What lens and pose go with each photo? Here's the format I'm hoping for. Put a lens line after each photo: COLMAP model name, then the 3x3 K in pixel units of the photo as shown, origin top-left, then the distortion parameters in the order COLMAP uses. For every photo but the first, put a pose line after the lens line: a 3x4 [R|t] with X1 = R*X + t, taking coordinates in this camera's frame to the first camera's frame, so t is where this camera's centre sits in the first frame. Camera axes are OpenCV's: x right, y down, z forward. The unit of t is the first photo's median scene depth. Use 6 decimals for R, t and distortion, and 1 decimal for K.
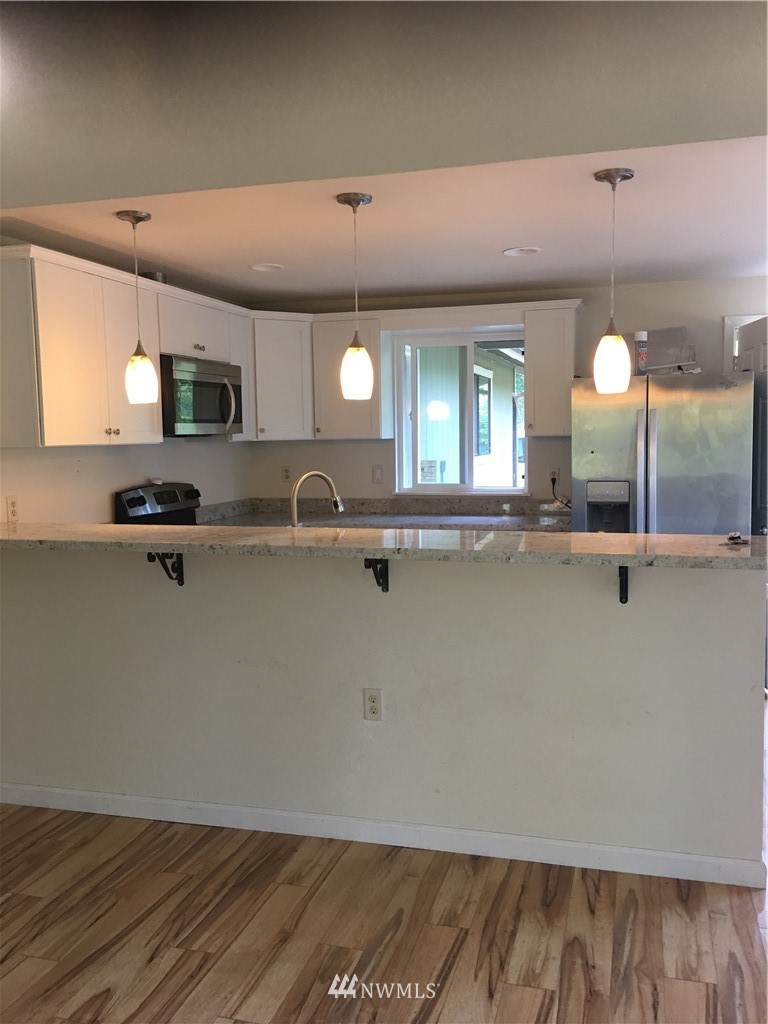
lens RADIAL K [[855.2, 0, 385.1], [0, 855.2, 511.1], [0, 0, 1]] dist [0.070372, -0.097327]
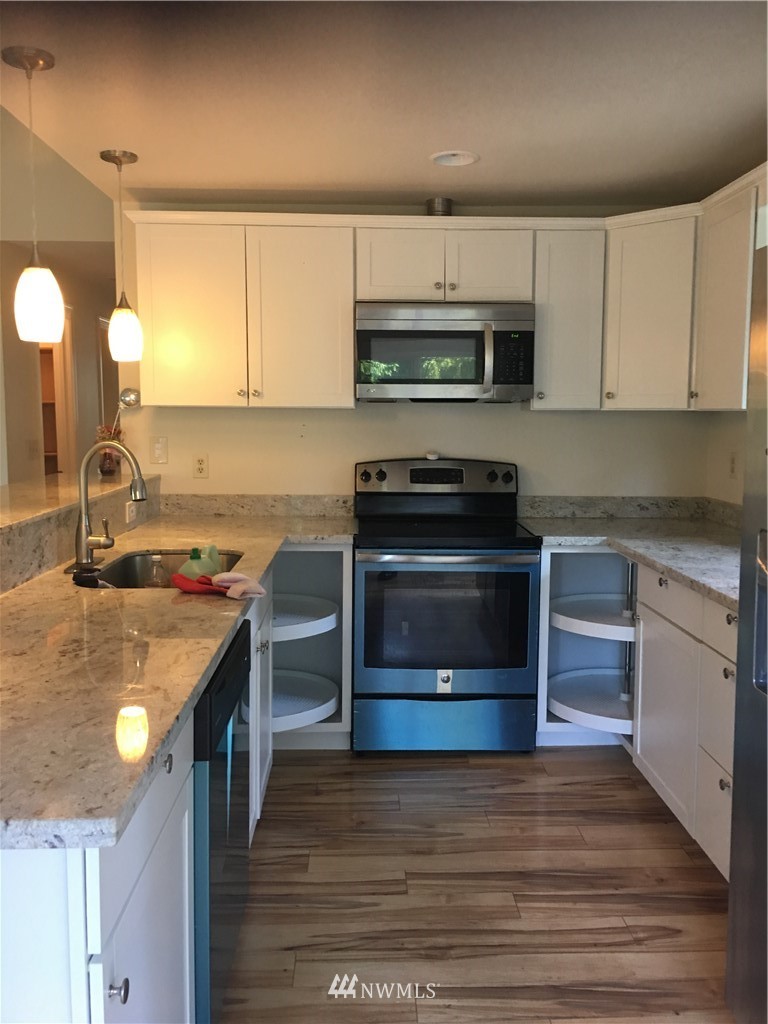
lens RADIAL K [[855.2, 0, 385.8], [0, 855.2, 510.9], [0, 0, 1]] dist [0.070372, -0.097327]
pose [[0.339727, 0.130838, -0.931379, 0.486203], [-0.099419, 0.989724, 0.102770, -0.061046], [0.935255, 0.057683, 0.349244, 0.660723]]
